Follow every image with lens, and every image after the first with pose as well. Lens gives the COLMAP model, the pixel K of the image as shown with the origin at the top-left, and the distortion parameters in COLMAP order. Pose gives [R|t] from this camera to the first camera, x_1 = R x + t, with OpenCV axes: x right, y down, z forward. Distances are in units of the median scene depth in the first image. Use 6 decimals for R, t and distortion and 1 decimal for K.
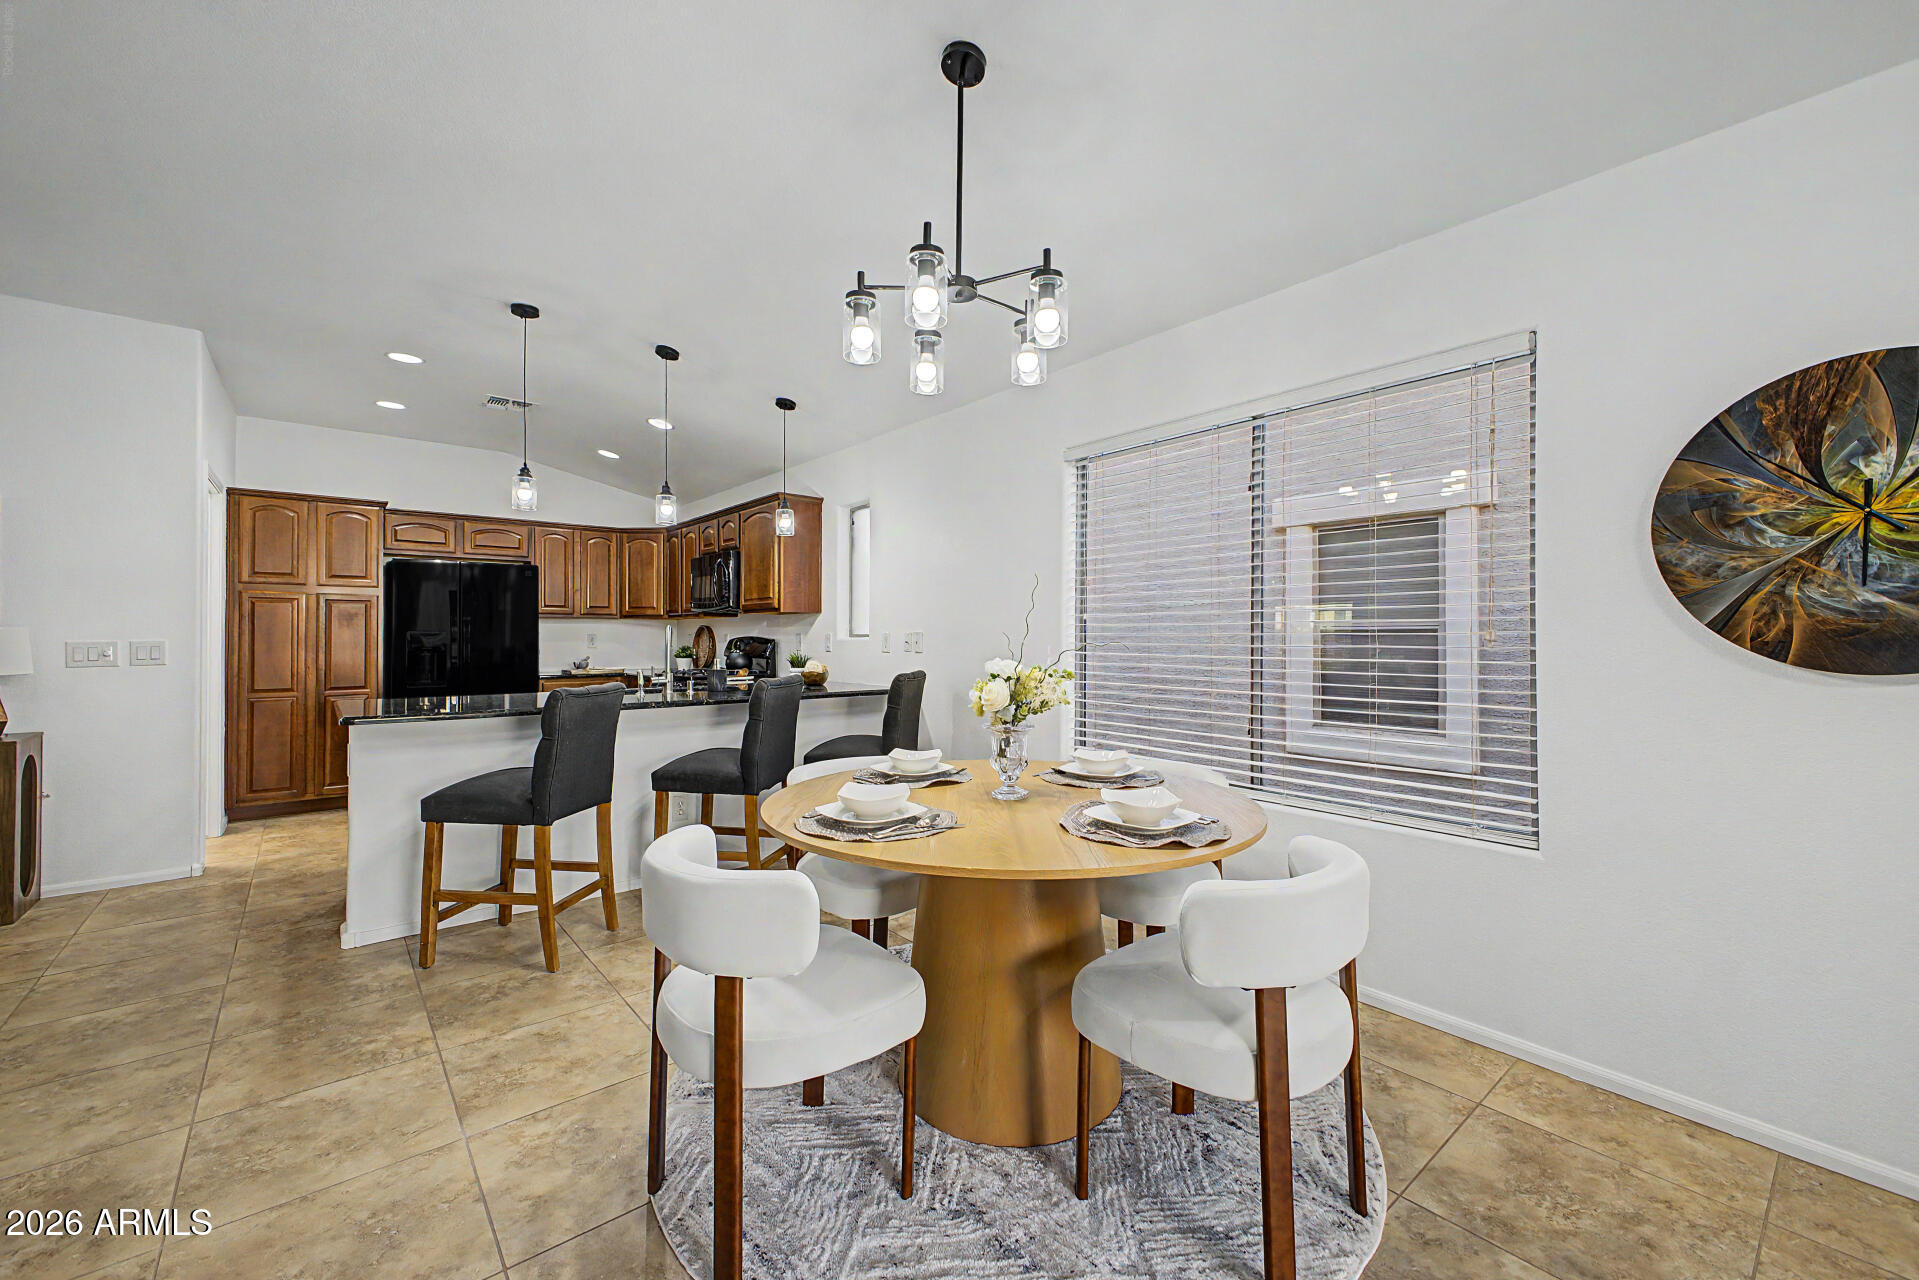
lens RADIAL K [[768.3, 0, 929.9], [0, 768.3, 630.4], [0, 0, 1]] dist [0.010395, -0.002789]
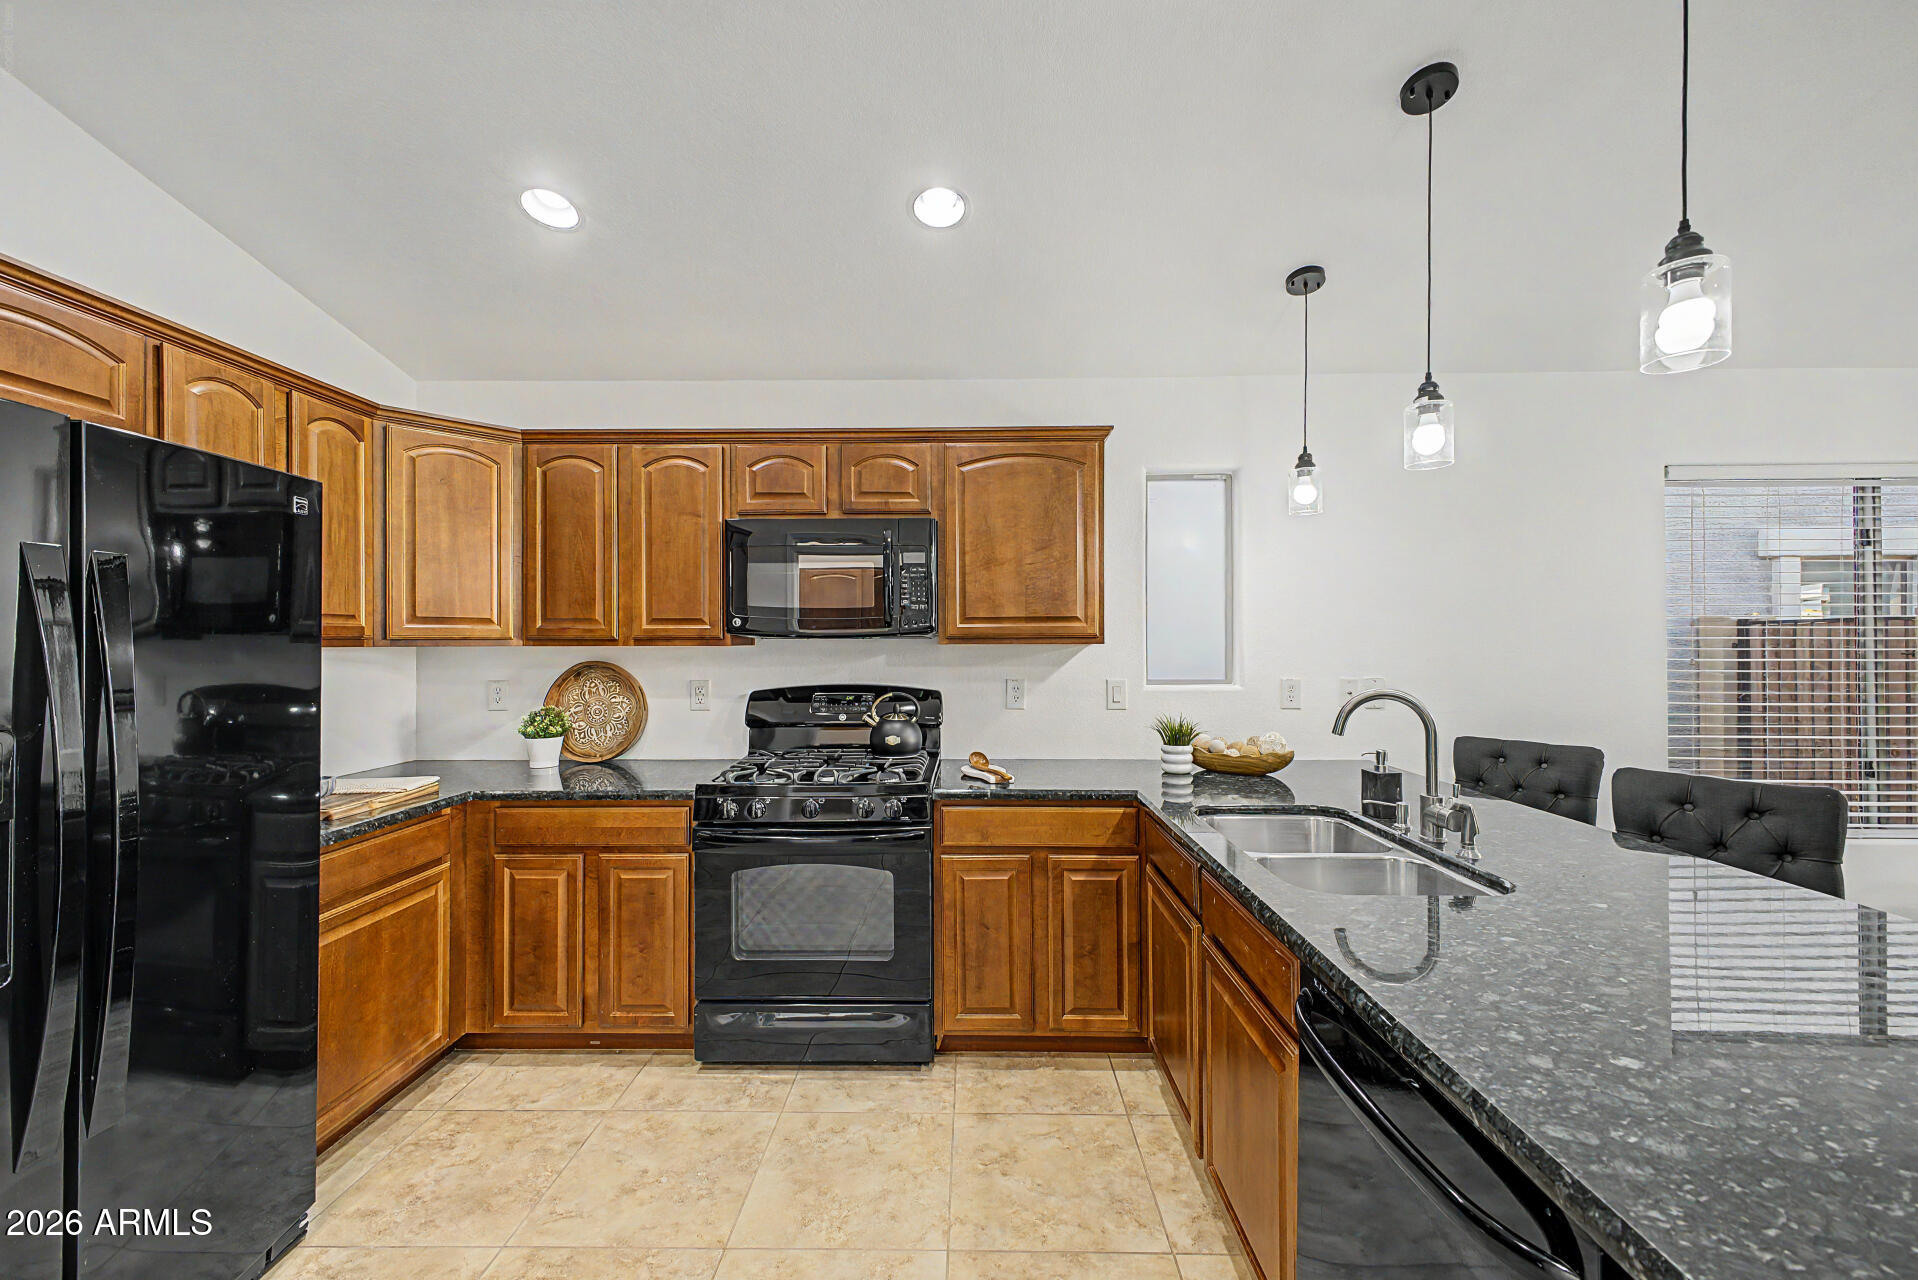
lens RADIAL K [[767.9, 0, 952.6], [0, 767.9, 641.6], [0, 0, 1]] dist [0.010395, -0.002789]
pose [[0.639420, -0.002937, 0.768852, -0.657166], [-0.004024, 0.999966, 0.007166, -0.028746], [-0.768847, -0.007676, 0.639387, 0.703197]]
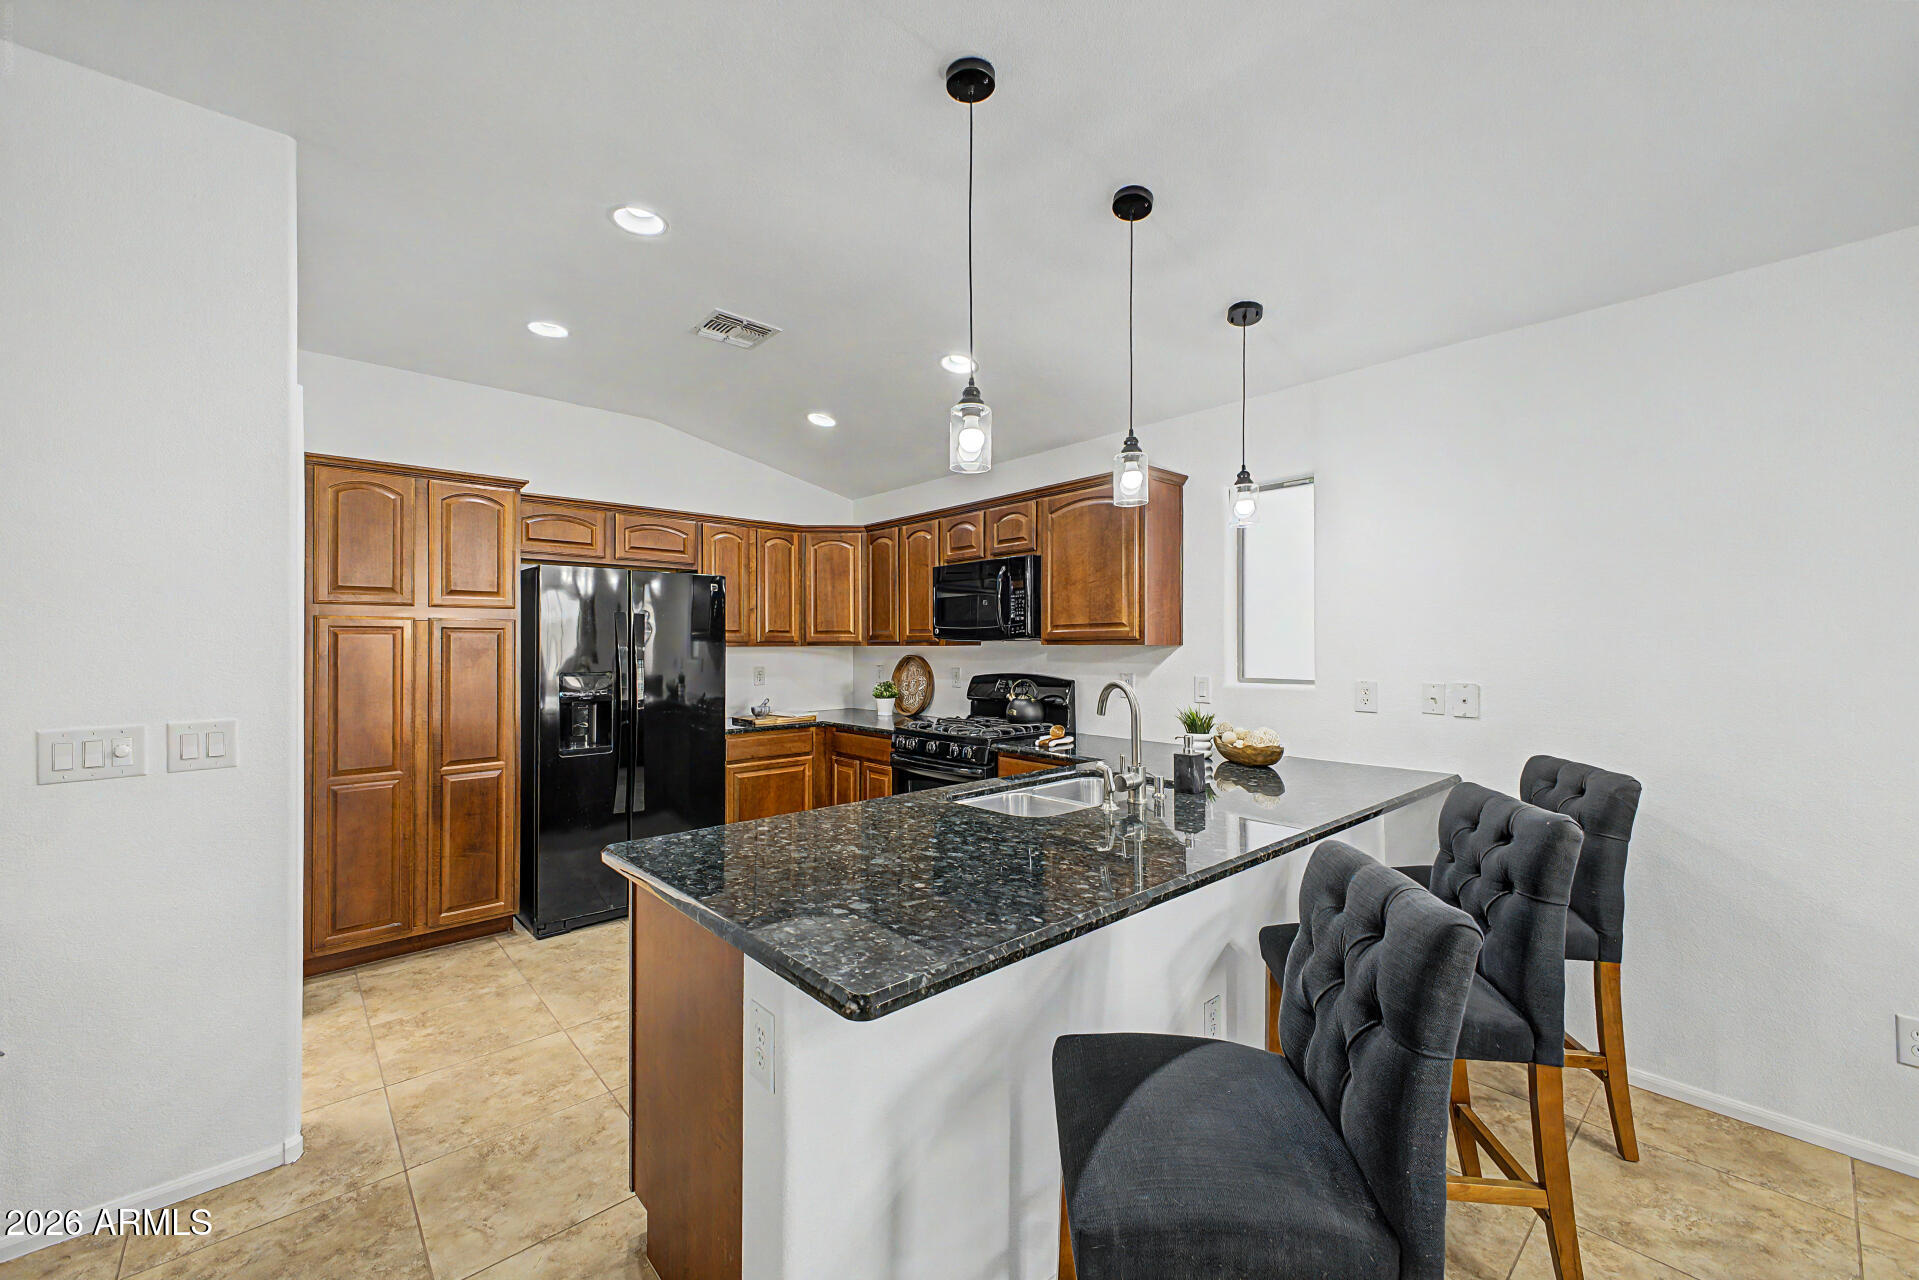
lens RADIAL K [[768.3, 0, 945.3], [0, 768.3, 635.3], [0, 0, 1]] dist [0.010395, -0.002789]
pose [[0.999449, -0.002538, 0.033098, -0.371364], [0.002646, 0.999991, -0.003207, -0.029939], [-0.033089, 0.003293, 0.999447, 0.325537]]
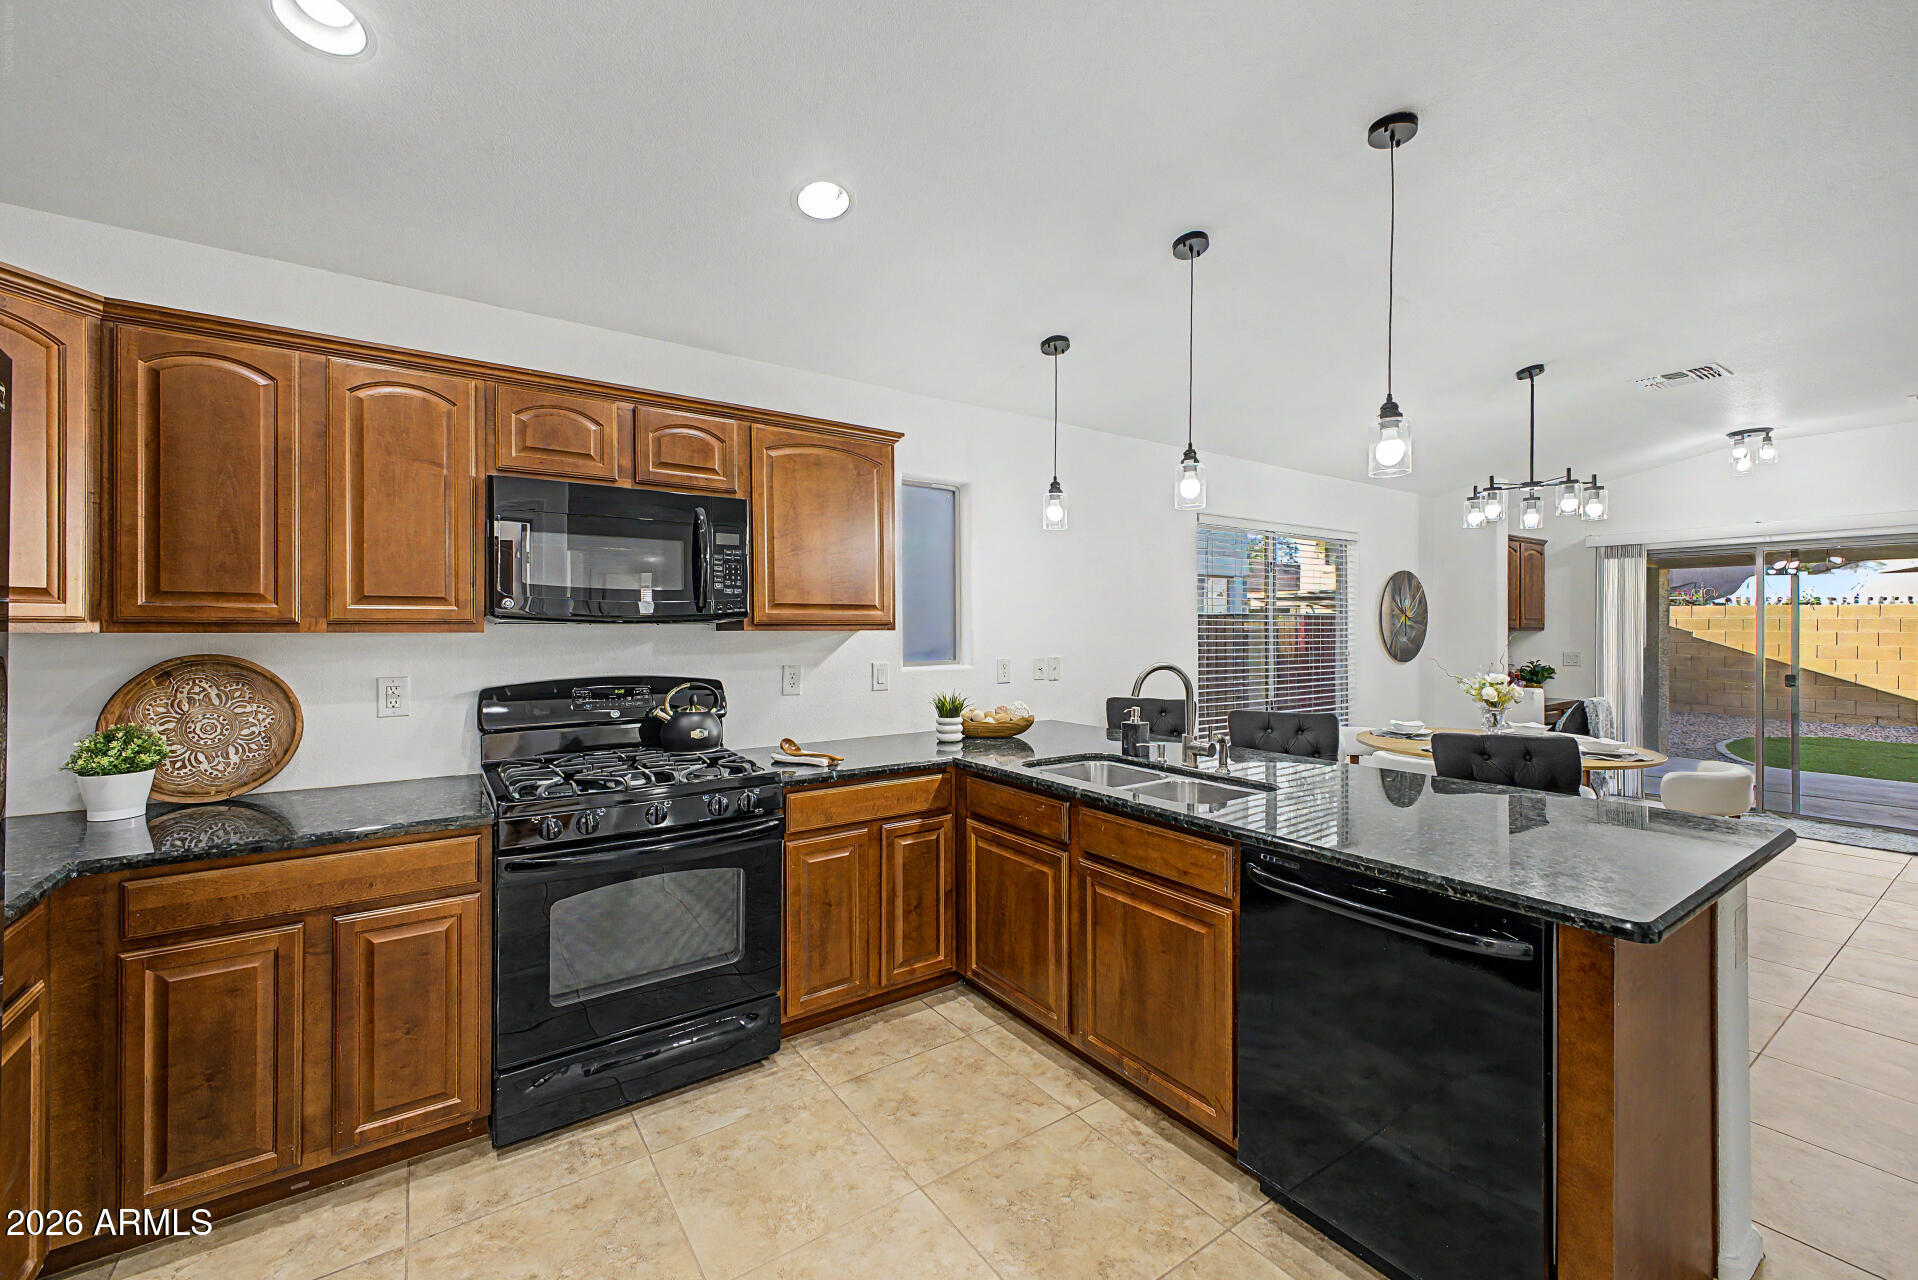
lens RADIAL K [[767.9, 0, 971.0], [0, 767.9, 630.2], [0, 0, 1]] dist [0.010395, -0.002789]
pose [[0.063436, -0.004576, 0.997975, -0.758496], [-0.010623, 0.999930, 0.005260, -0.027547], [-0.997929, -0.010935, 0.063383, 0.865695]]
